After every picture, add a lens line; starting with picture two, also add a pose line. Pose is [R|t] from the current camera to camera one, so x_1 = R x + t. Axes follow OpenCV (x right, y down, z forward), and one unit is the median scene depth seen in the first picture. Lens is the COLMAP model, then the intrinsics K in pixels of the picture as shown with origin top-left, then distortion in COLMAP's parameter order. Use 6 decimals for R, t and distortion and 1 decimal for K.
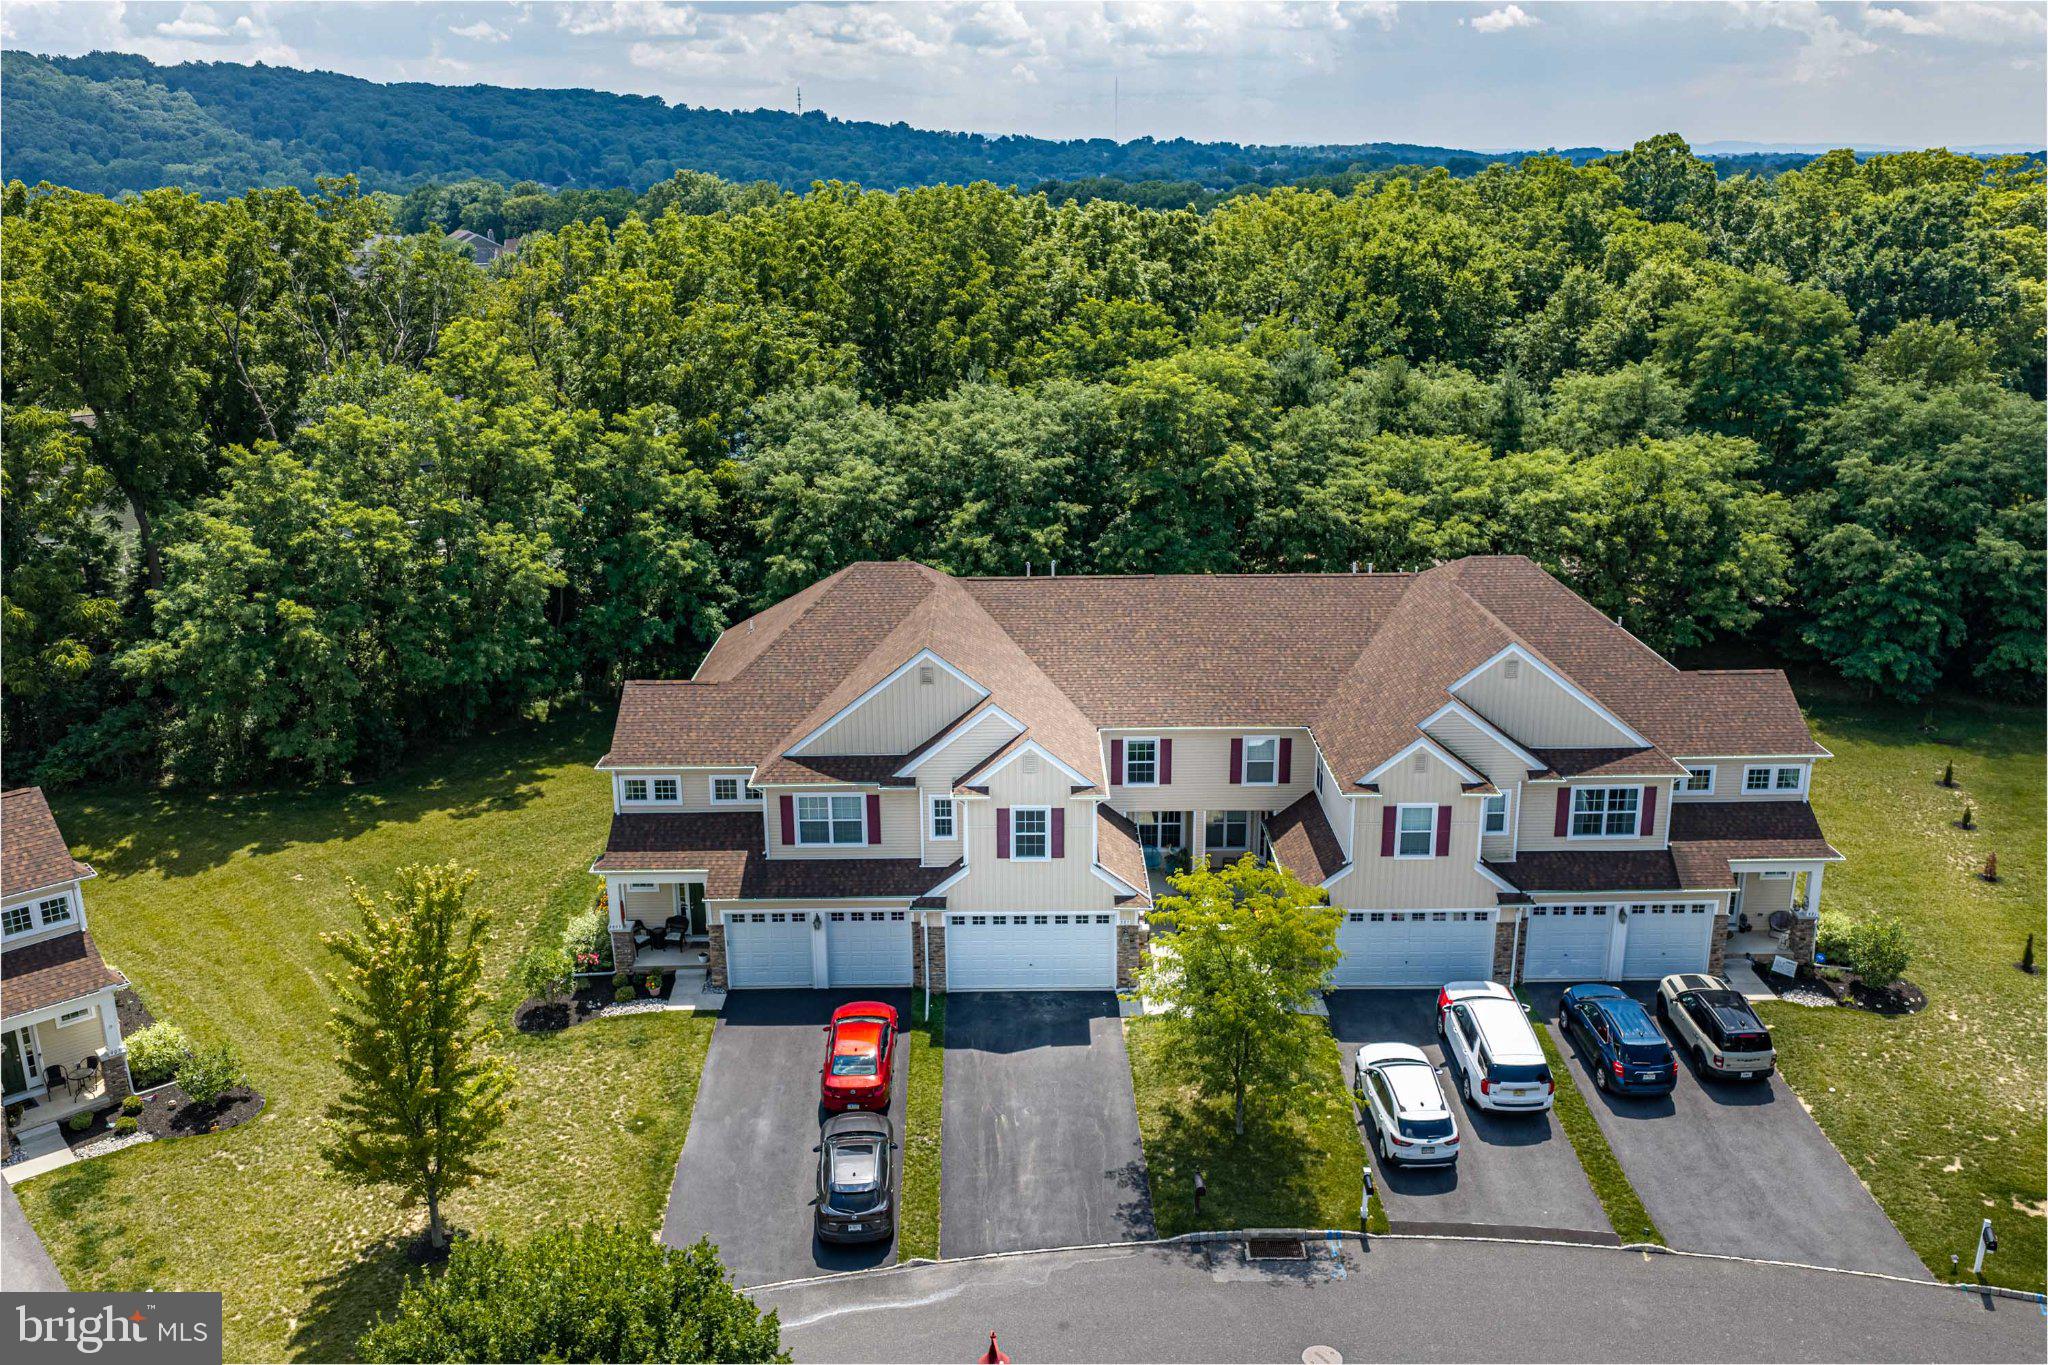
lens RADIAL K [[1700.3, 0, 1024.0], [0, 1700.3, 682.5], [0, 0, 1]] dist [0.018786, -0.023818]
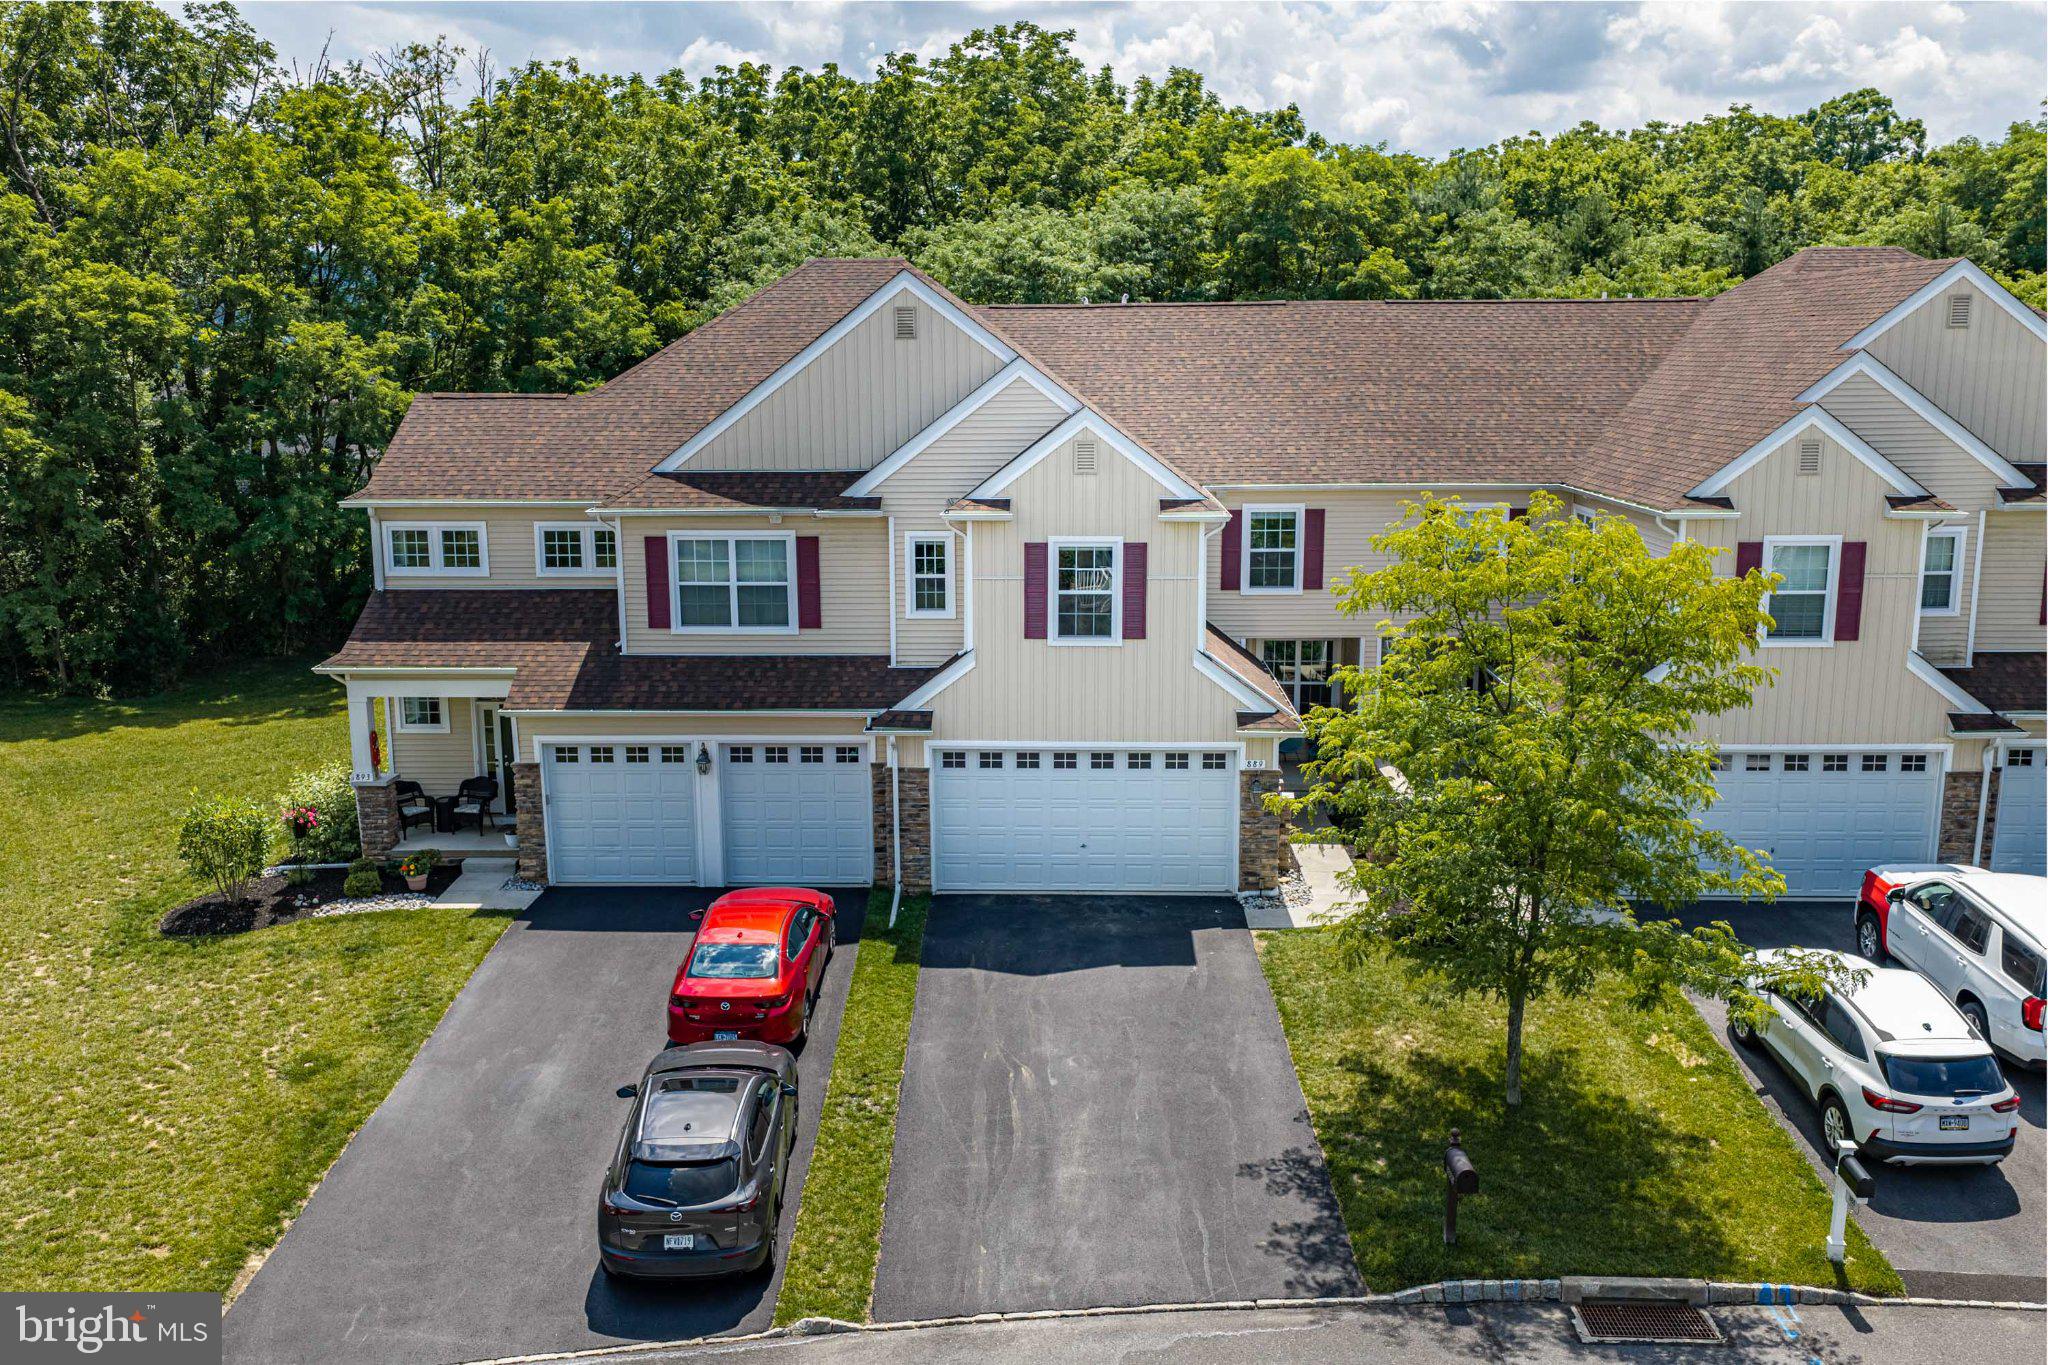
lens RADIAL K [[1756.2, 0, 994.3], [0, 1756.2, 706.3], [0, 0, 1]] dist [0.008845, -0.014728]
pose [[0.998757, 0.009700, -0.048892, 0.002429], [-0.014478, 0.995049, -0.098330, 0.178760], [0.047696, 0.098915, 0.993952, 0.426469]]
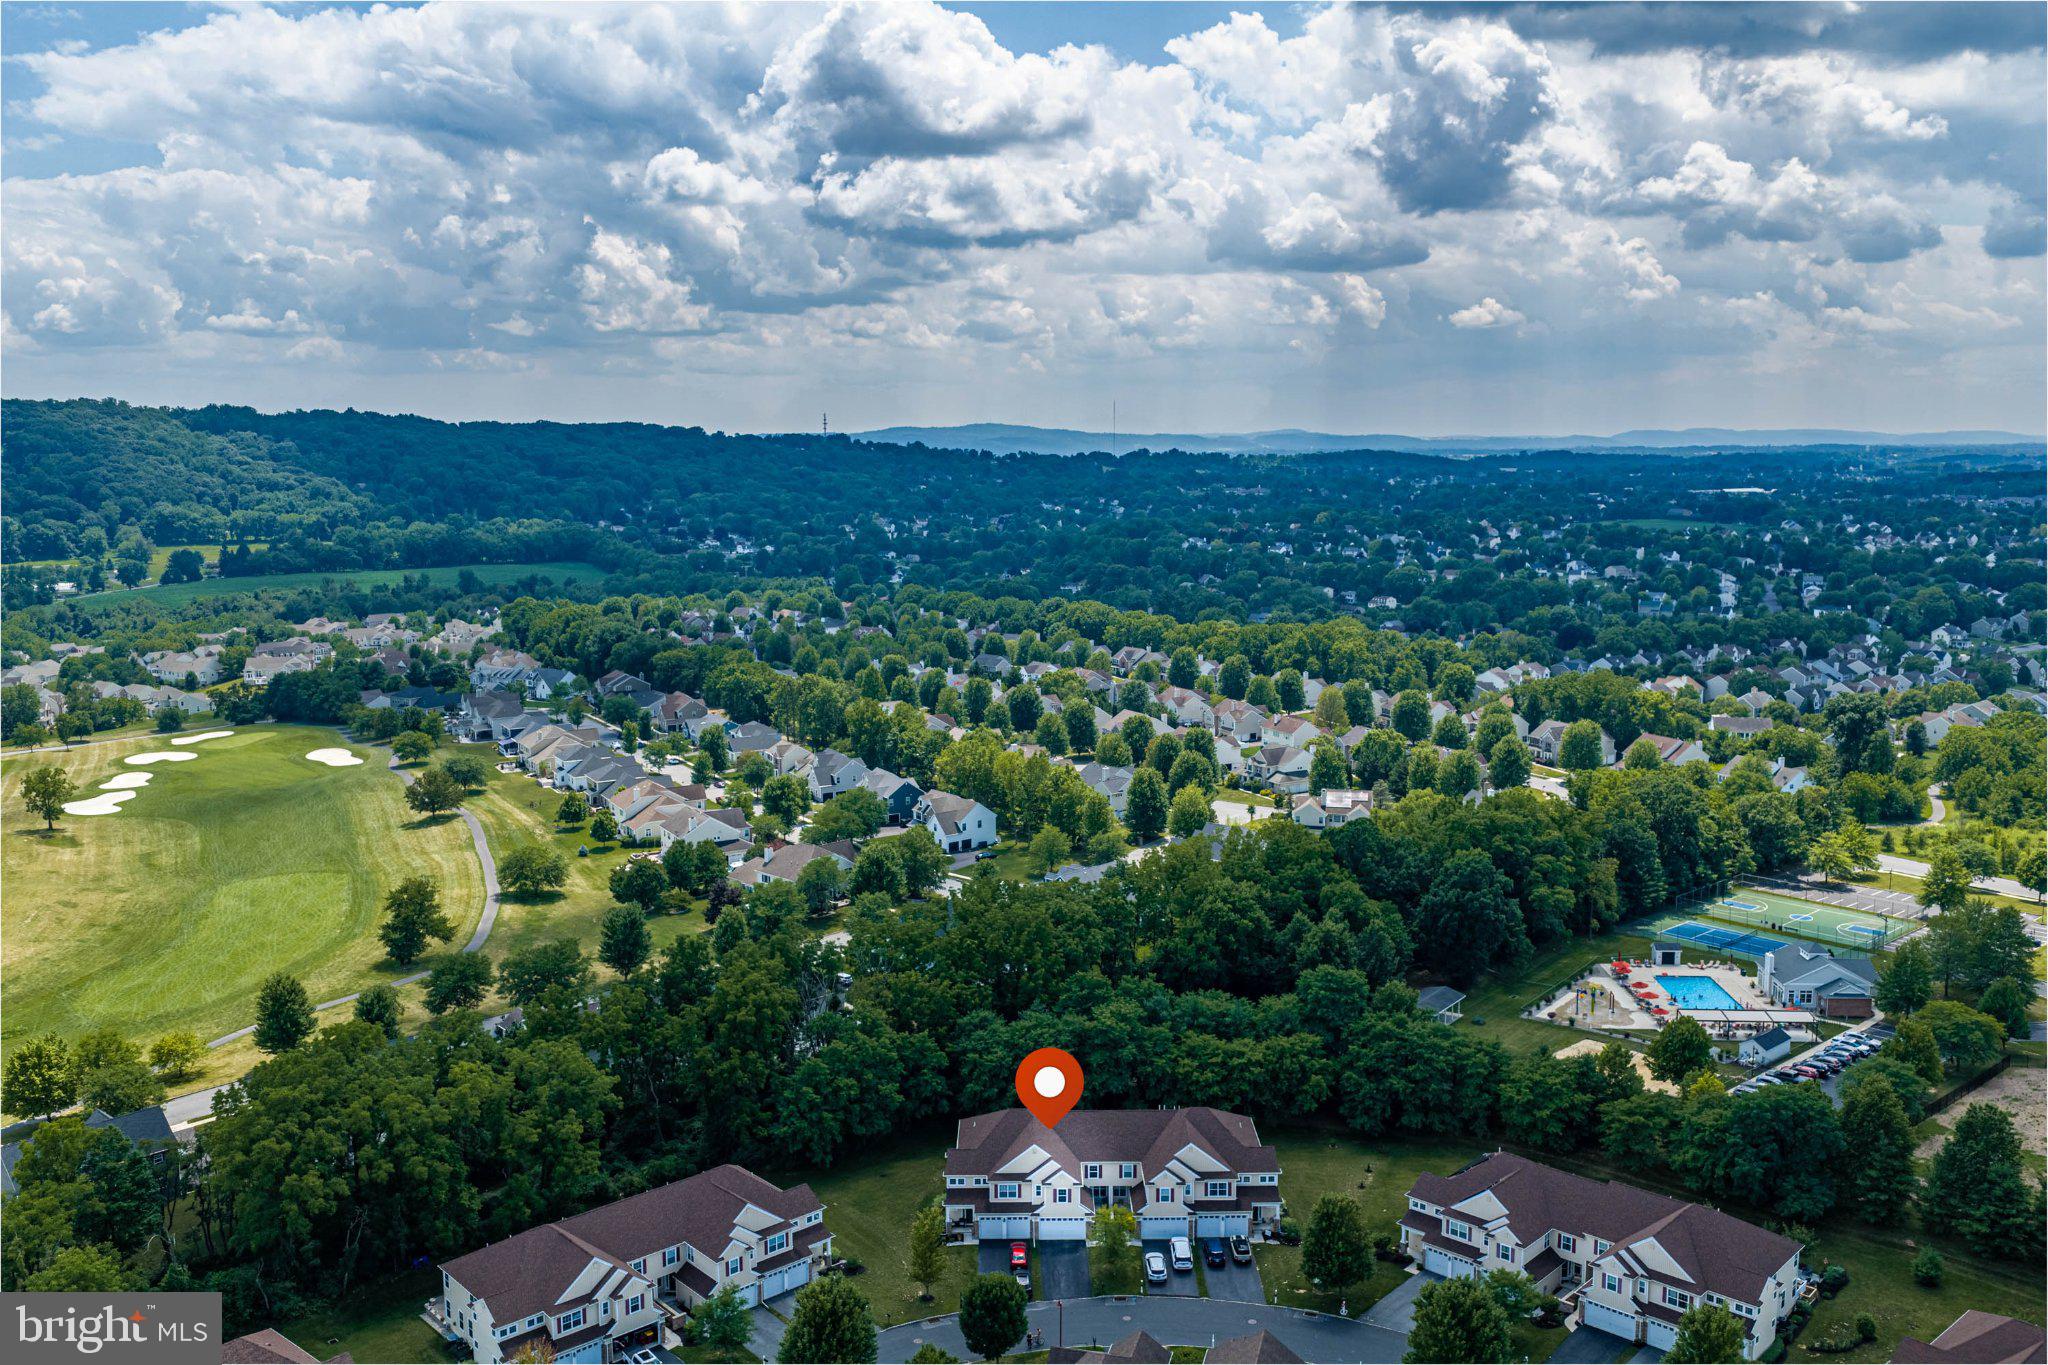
lens RADIAL K [[1700.3, 0, 1024.0], [0, 1700.3, 682.5], [0, 0, 1]] dist [0.018786, -0.023818]
pose [[0.999996, 0.002157, -0.001865, -0.074432], [-0.002420, 0.987920, -0.154945, -0.437387], [0.001508, 0.154949, 0.987921, -2.823359]]
